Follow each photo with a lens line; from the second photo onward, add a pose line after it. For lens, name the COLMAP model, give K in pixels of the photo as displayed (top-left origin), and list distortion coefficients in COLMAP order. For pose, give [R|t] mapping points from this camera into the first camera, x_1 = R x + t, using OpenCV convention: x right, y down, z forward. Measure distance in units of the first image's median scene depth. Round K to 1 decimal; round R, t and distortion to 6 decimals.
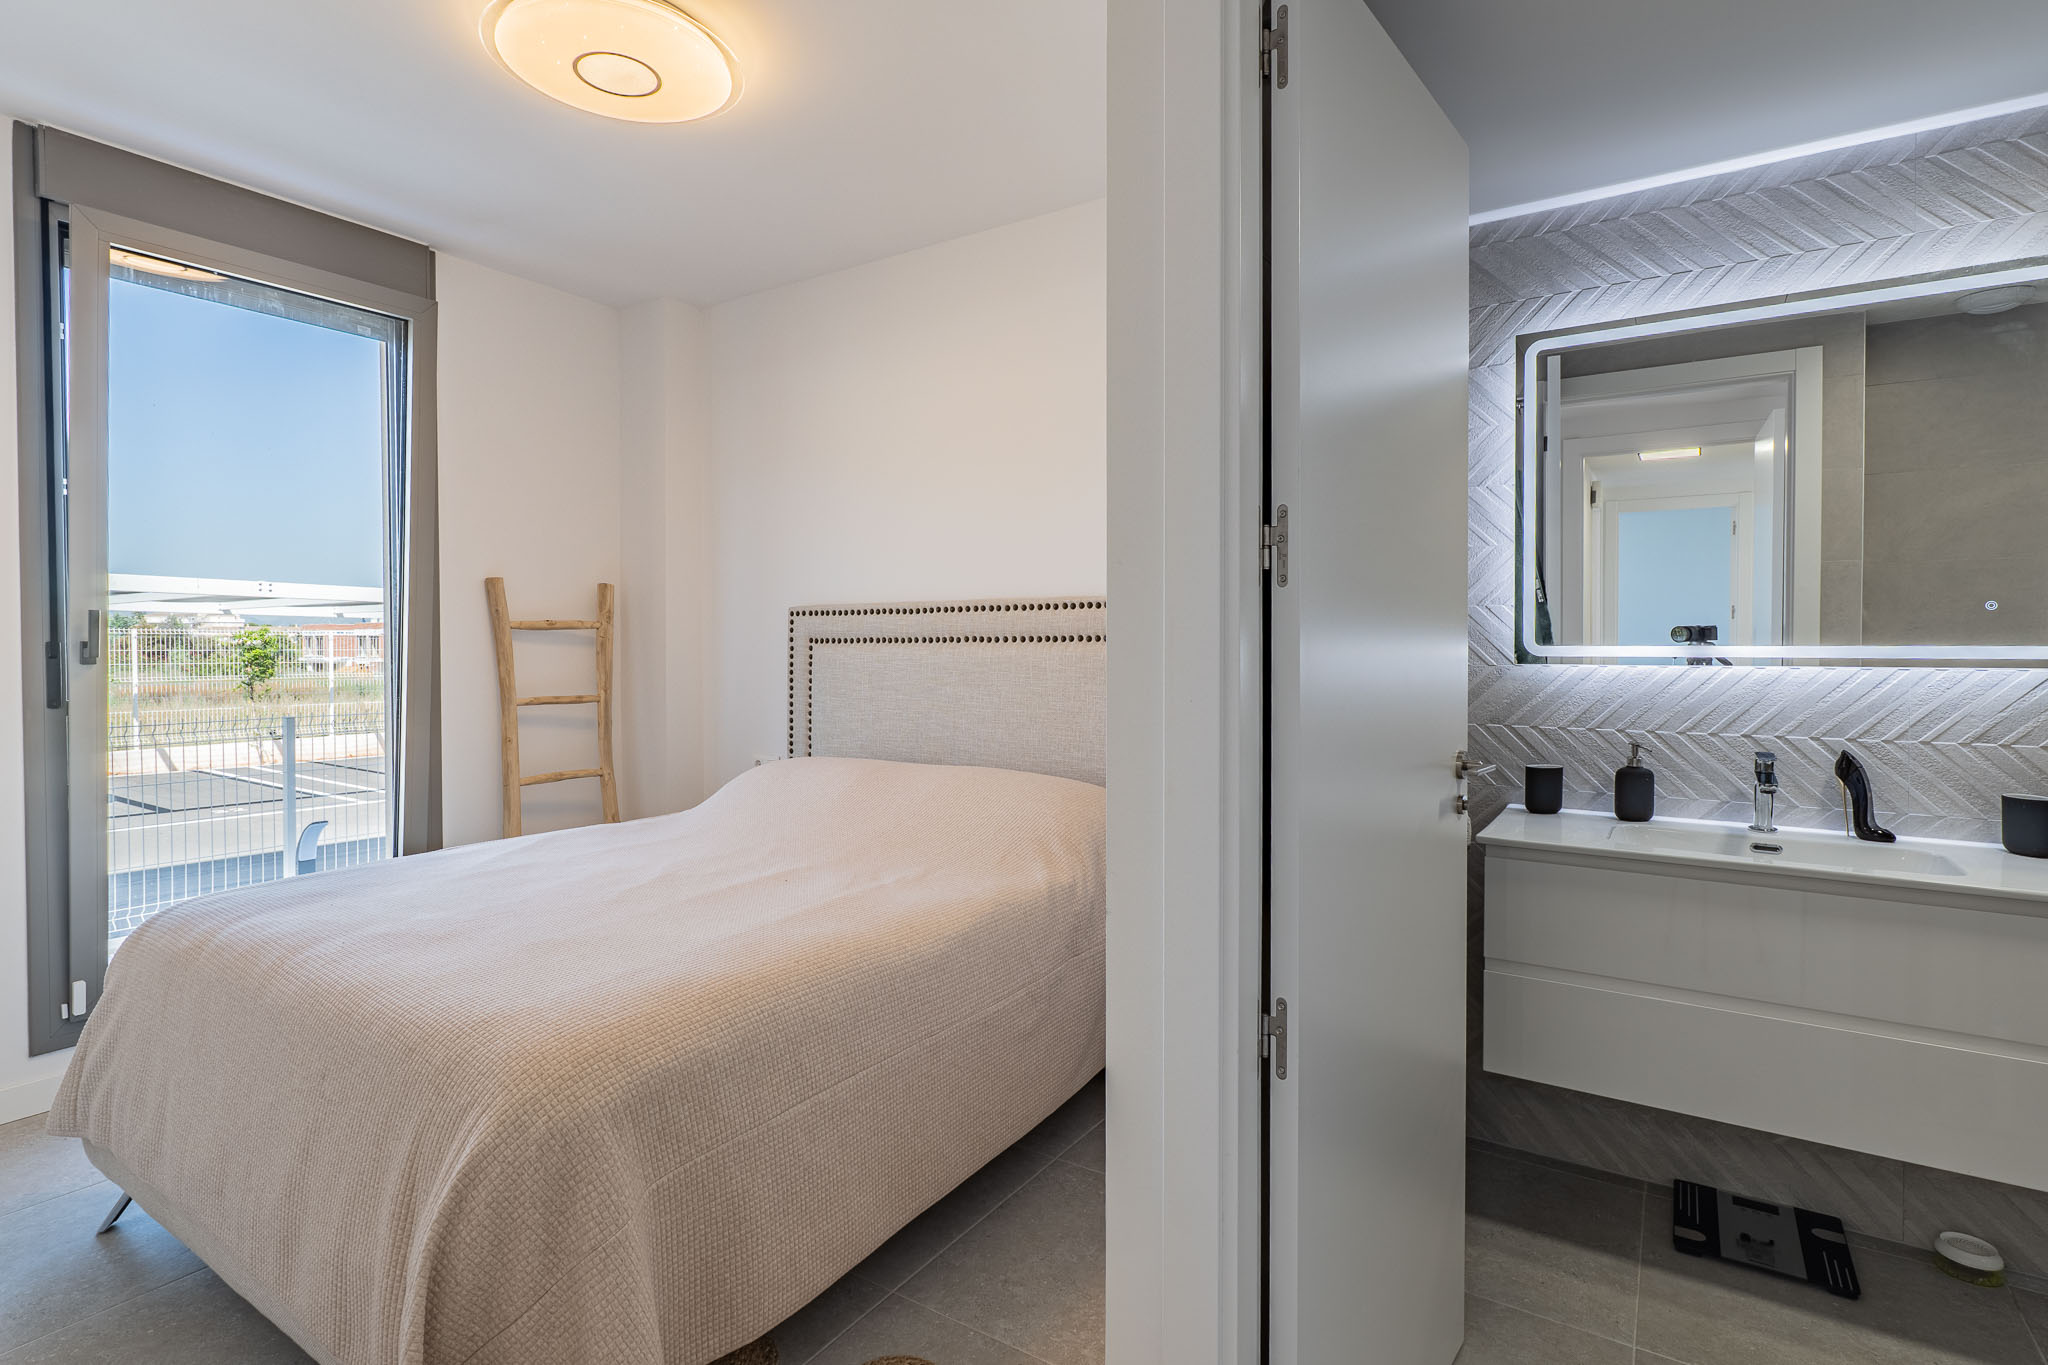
lens RADIAL K [[984.7, 0, 1026.8], [0, 984.7, 663.8], [0, 0, 1]] dist [0.002474, -0.000725]
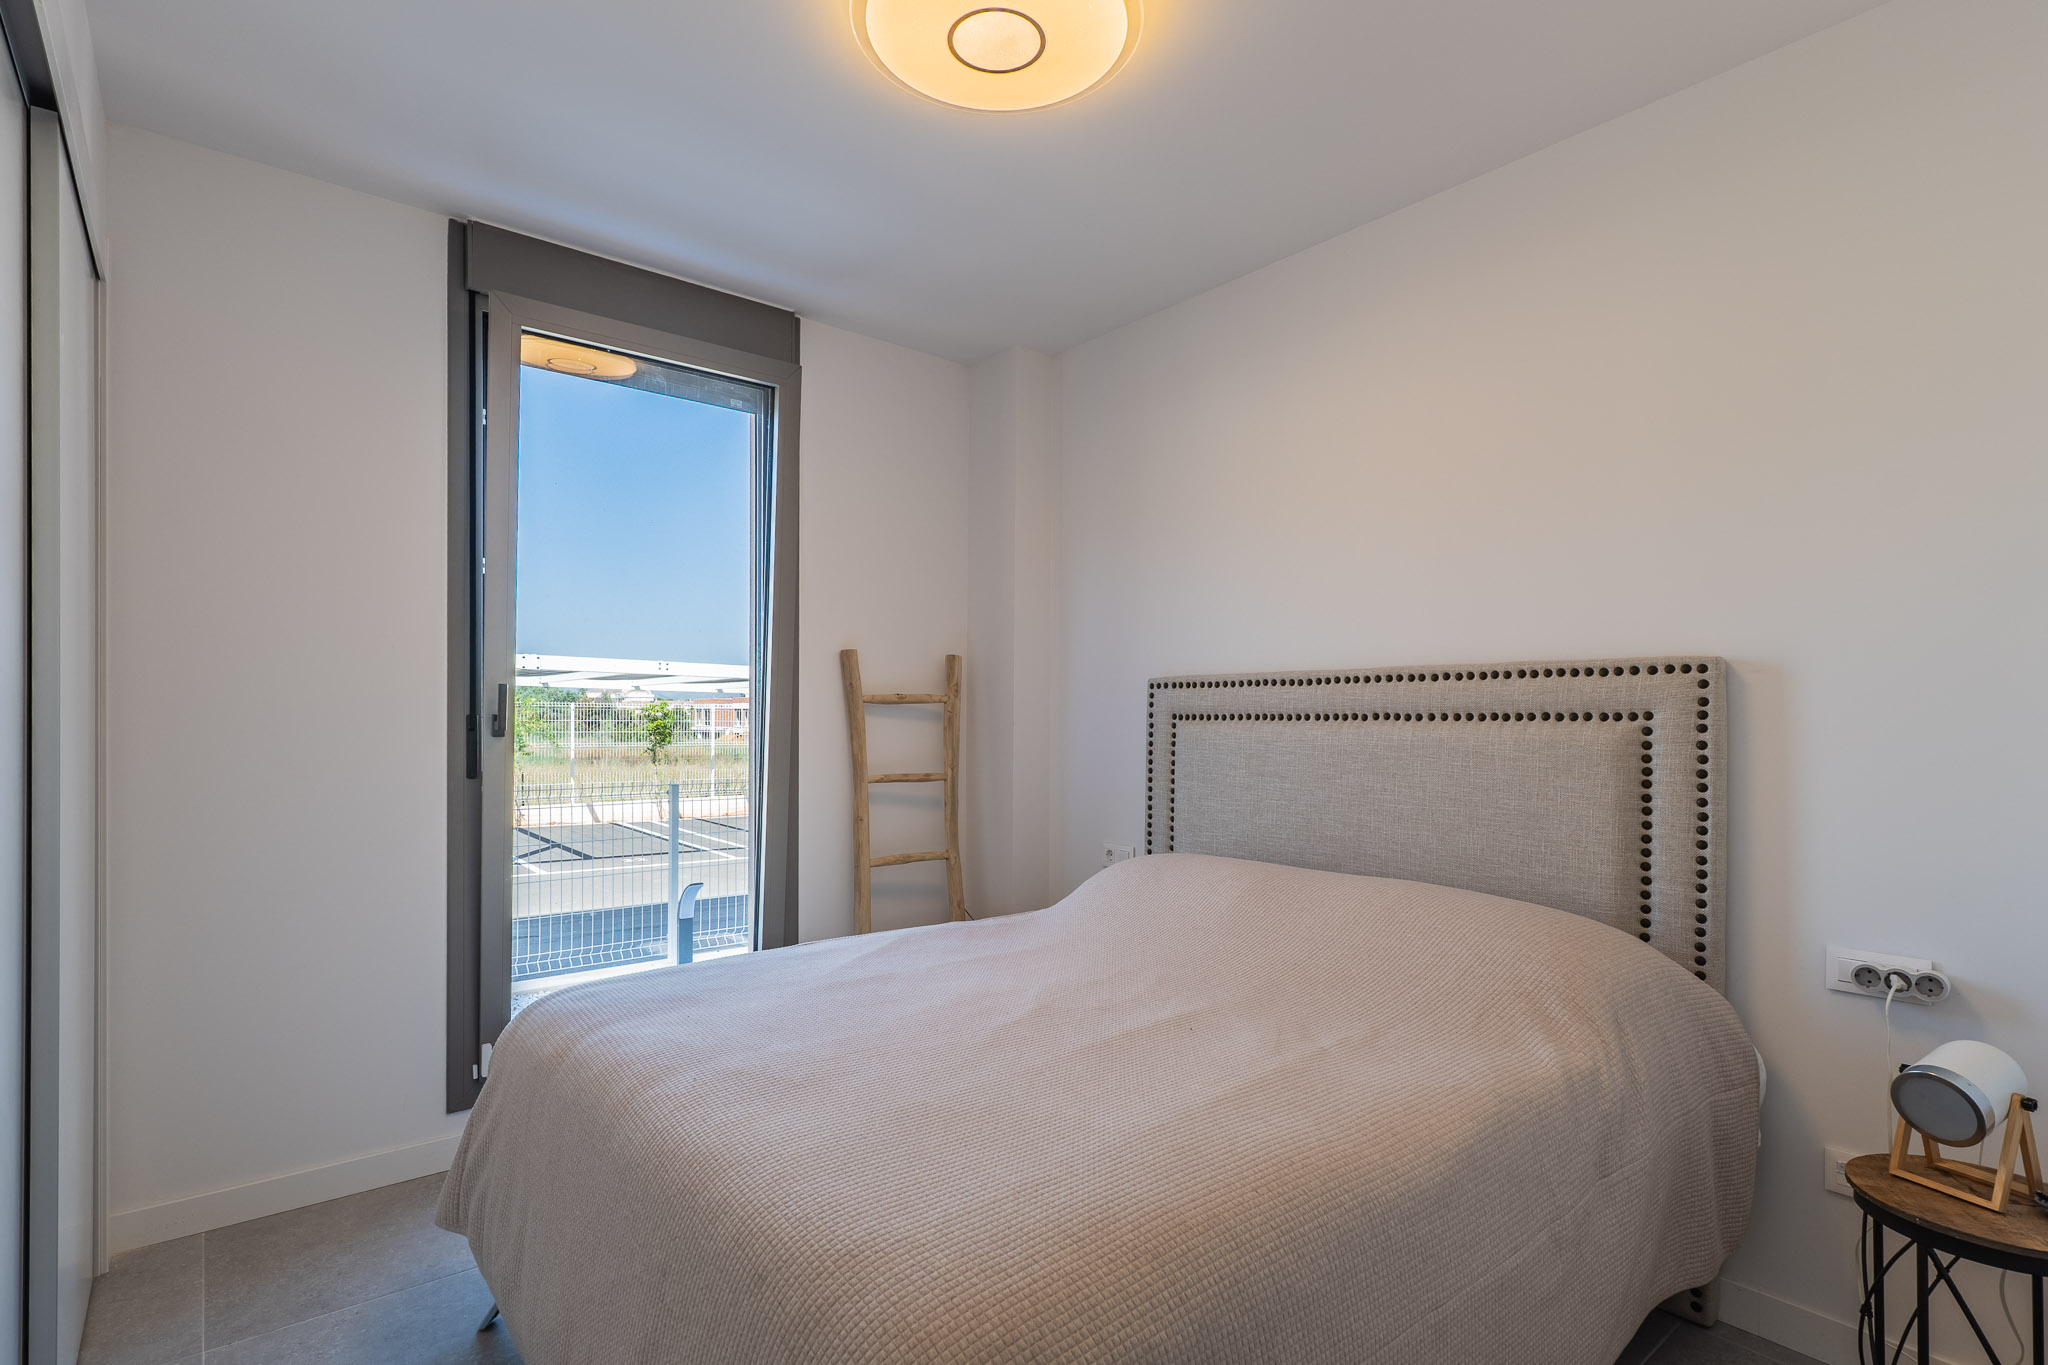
lens RADIAL K [[984.7, 0, 1020.2], [0, 984.7, 731.8], [0, 0, 1]] dist [0.002474, -0.000725]
pose [[0.951148, 0.010458, -0.308558, -0.083141], [-0.012546, 0.999910, -0.004783, -0.004638], [0.308480, 0.008420, 0.951194, 0.136193]]
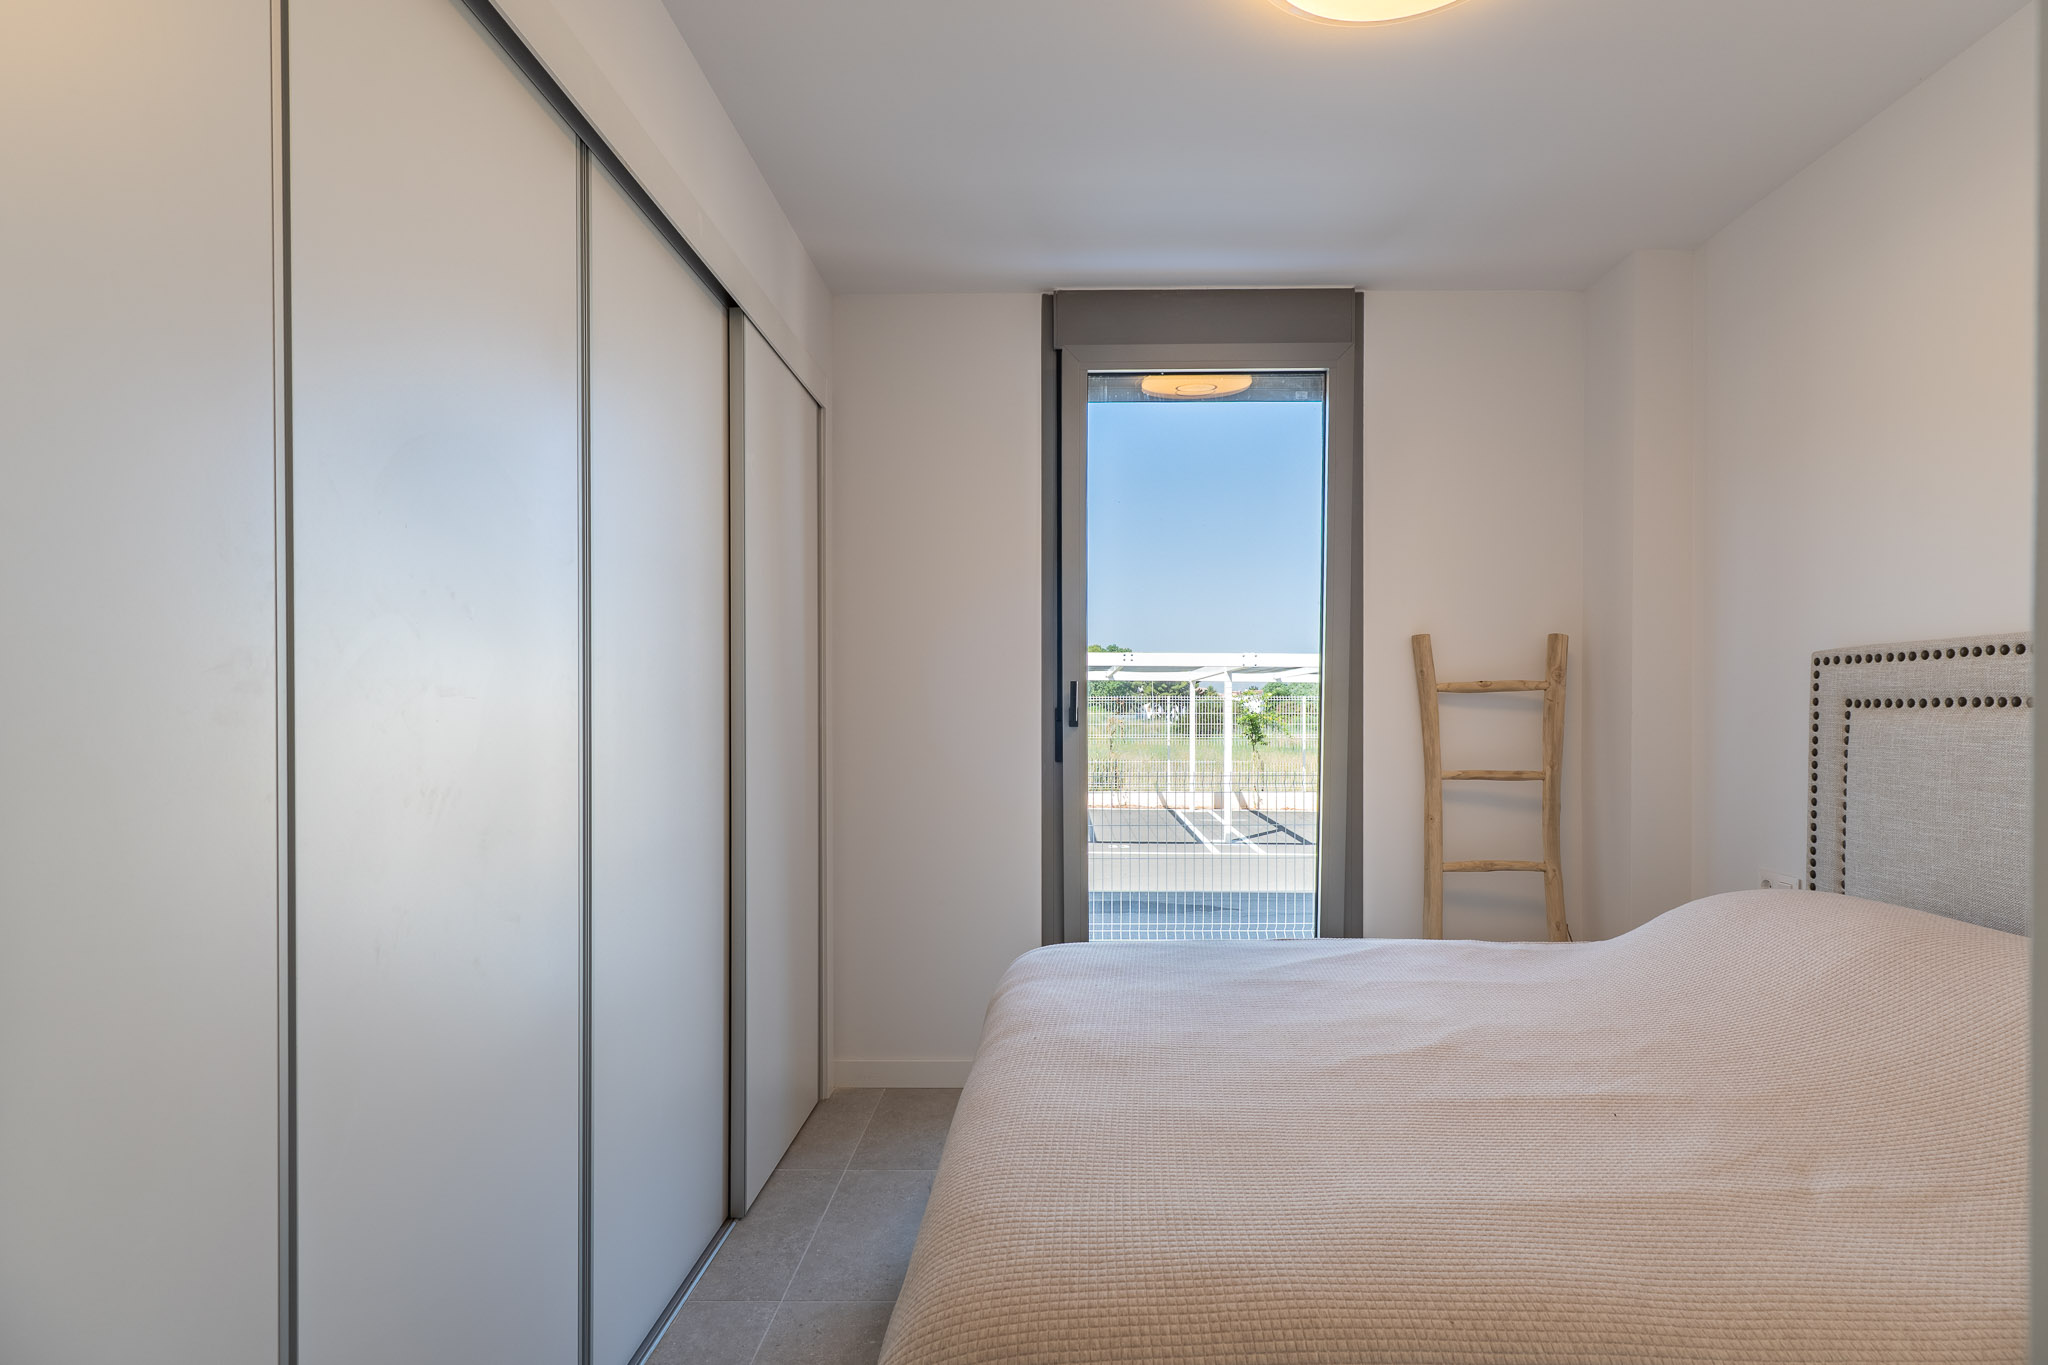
lens RADIAL K [[984.7, 0, 1066.6], [0, 984.7, 725.3], [0, 0, 1]] dist [0.002474, -0.000725]
pose [[0.539522, 0.013632, -0.841861, 0.043201], [-0.015335, 0.999862, 0.006362, -0.006030], [0.841832, 0.009478, 0.539657, 0.249821]]
